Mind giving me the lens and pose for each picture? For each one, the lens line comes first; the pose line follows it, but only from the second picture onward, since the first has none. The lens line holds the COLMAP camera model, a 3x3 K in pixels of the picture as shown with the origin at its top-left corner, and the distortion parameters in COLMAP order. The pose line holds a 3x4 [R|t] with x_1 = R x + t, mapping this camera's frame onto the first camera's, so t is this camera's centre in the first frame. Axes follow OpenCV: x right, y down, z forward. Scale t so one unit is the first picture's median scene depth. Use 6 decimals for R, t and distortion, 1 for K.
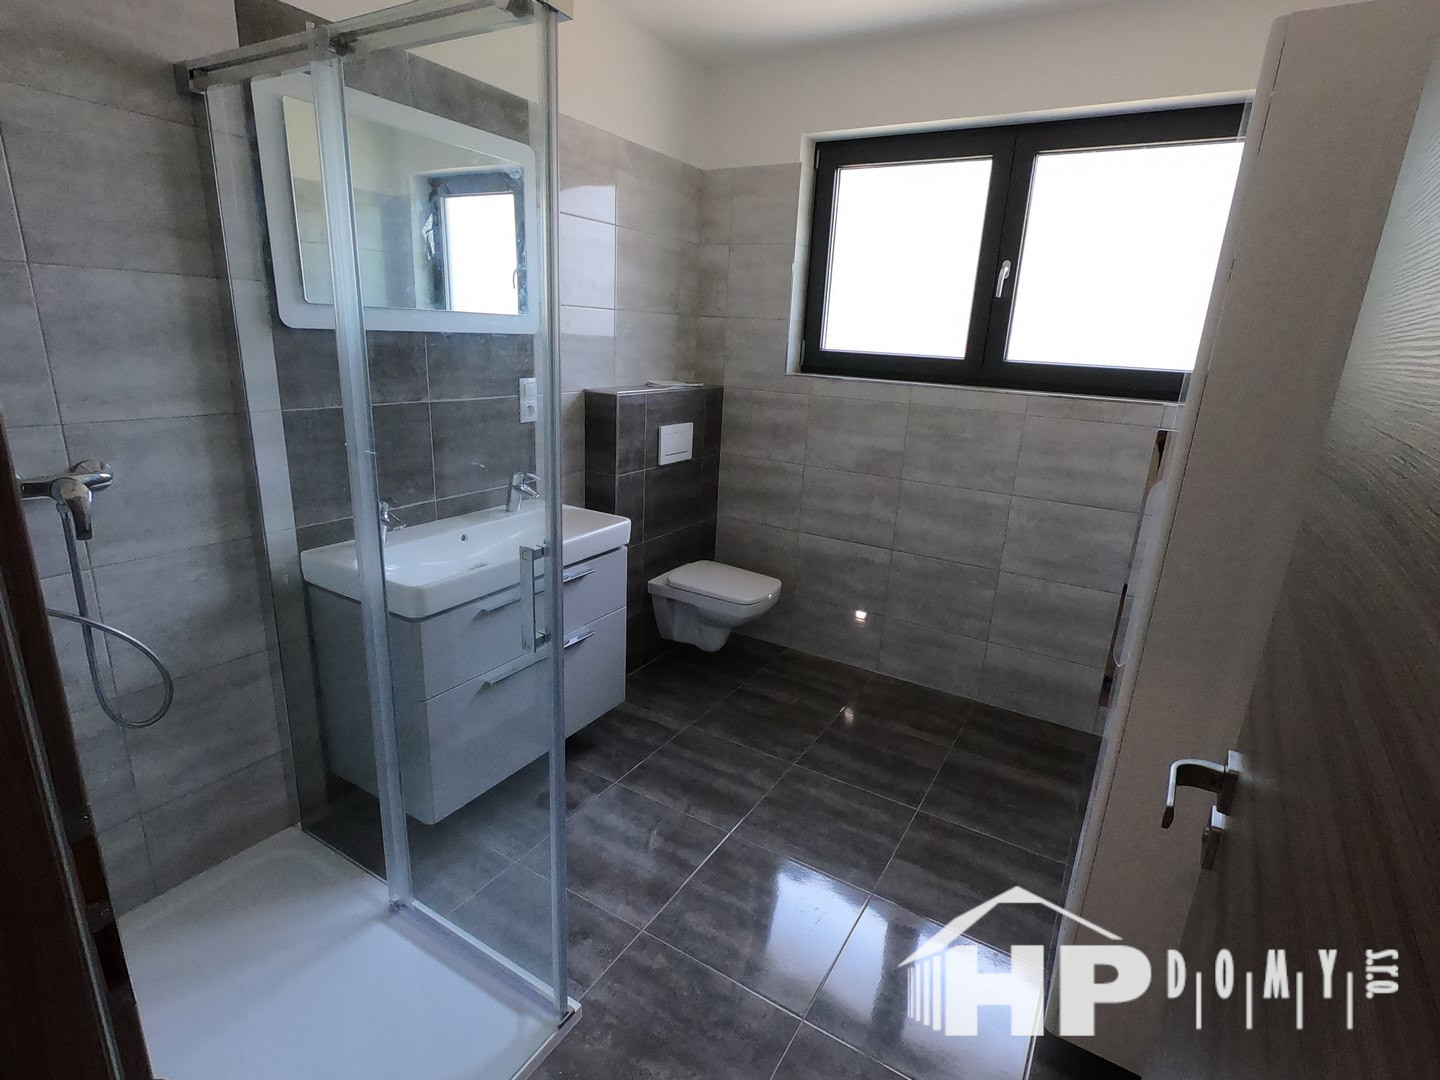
lens RADIAL K [[718.8, 0, 719.7], [0, 718.8, 542.3], [0, 0, 1]] dist [-0.001750, 0.000370]
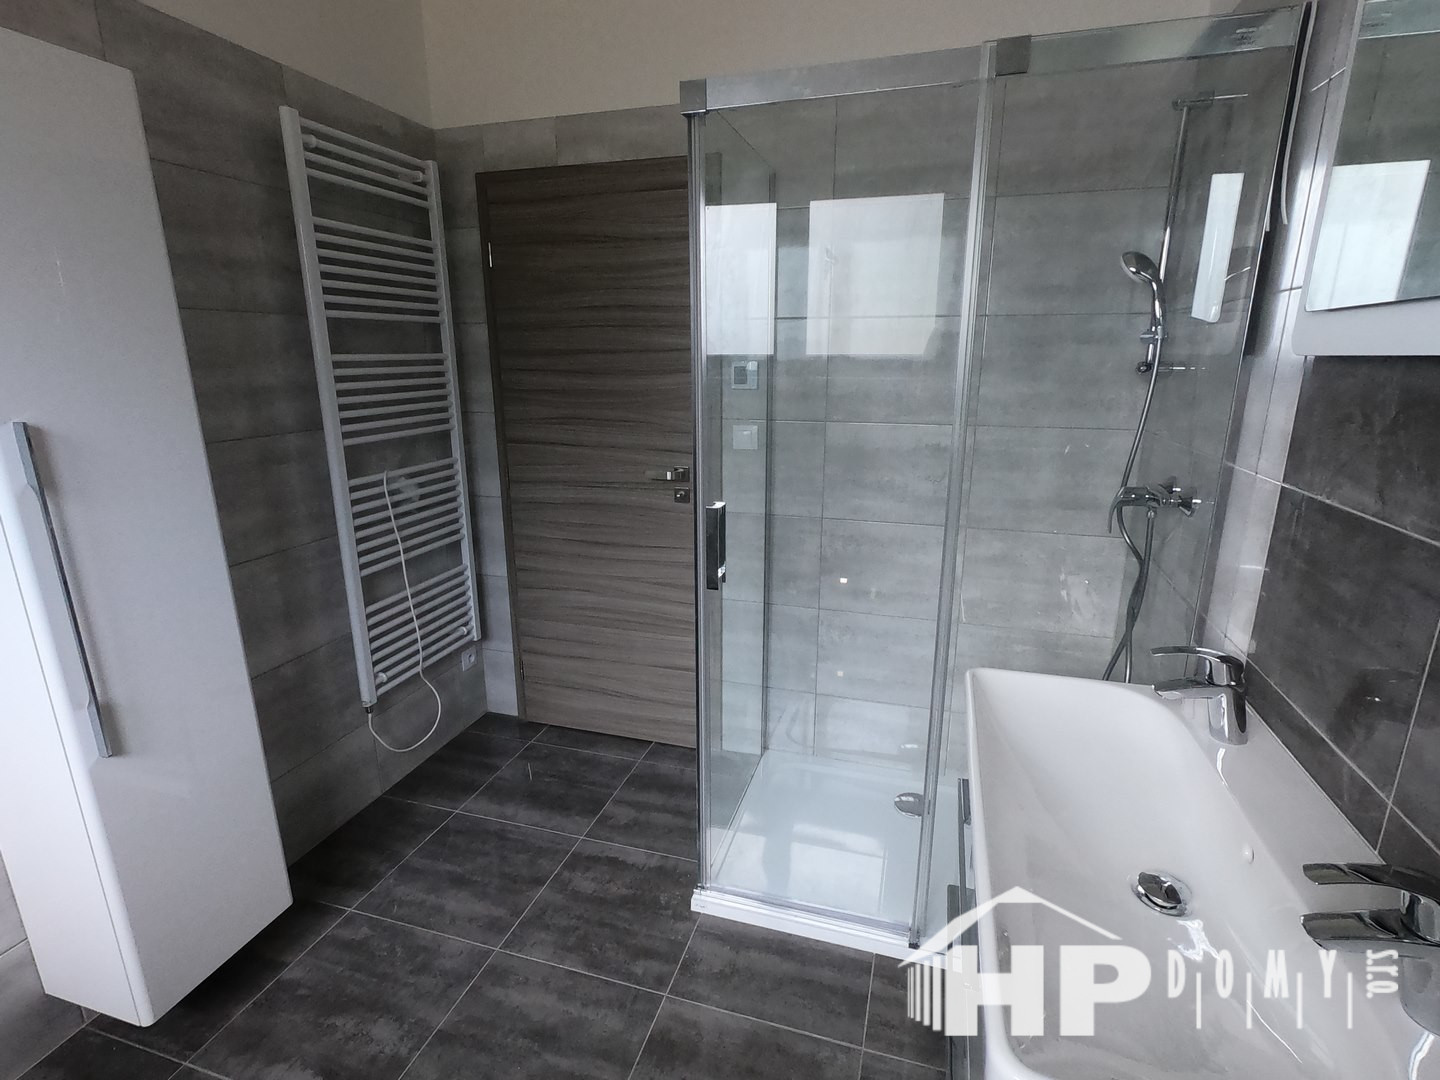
lens RADIAL K [[718.8, 0, 719.7], [0, 718.8, 542.3], [0, 0, 1]] dist [-0.001750, 0.000370]
pose [[-0.969968, 0.013631, -0.242852, 0.031859], [-0.113039, 0.858798, 0.499689, -0.337256], [0.215372, 0.512133, -0.831465, 1.214229]]
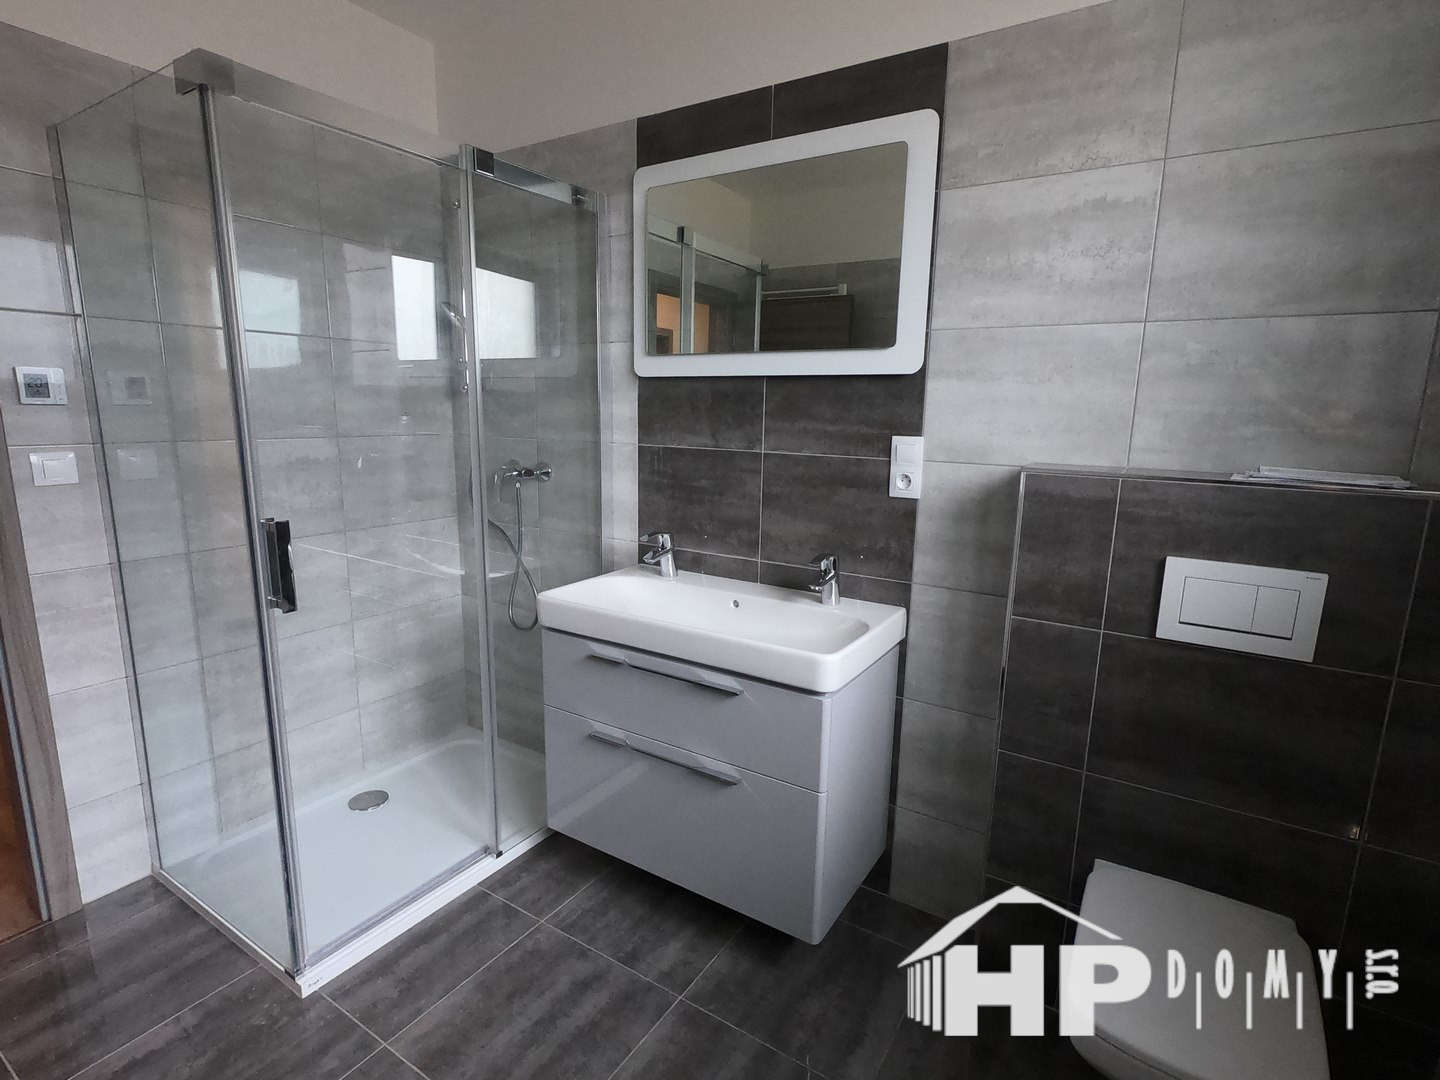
lens RADIAL K [[718.8, 0, 719.7], [0, 718.8, 542.3], [0, 0, 1]] dist [-0.001750, 0.000370]
pose [[-0.025476, 0.133558, -0.990714, 0.516650], [-0.303316, 0.943284, 0.134963, -0.194875], [0.952549, 0.303938, 0.016479, 0.970010]]
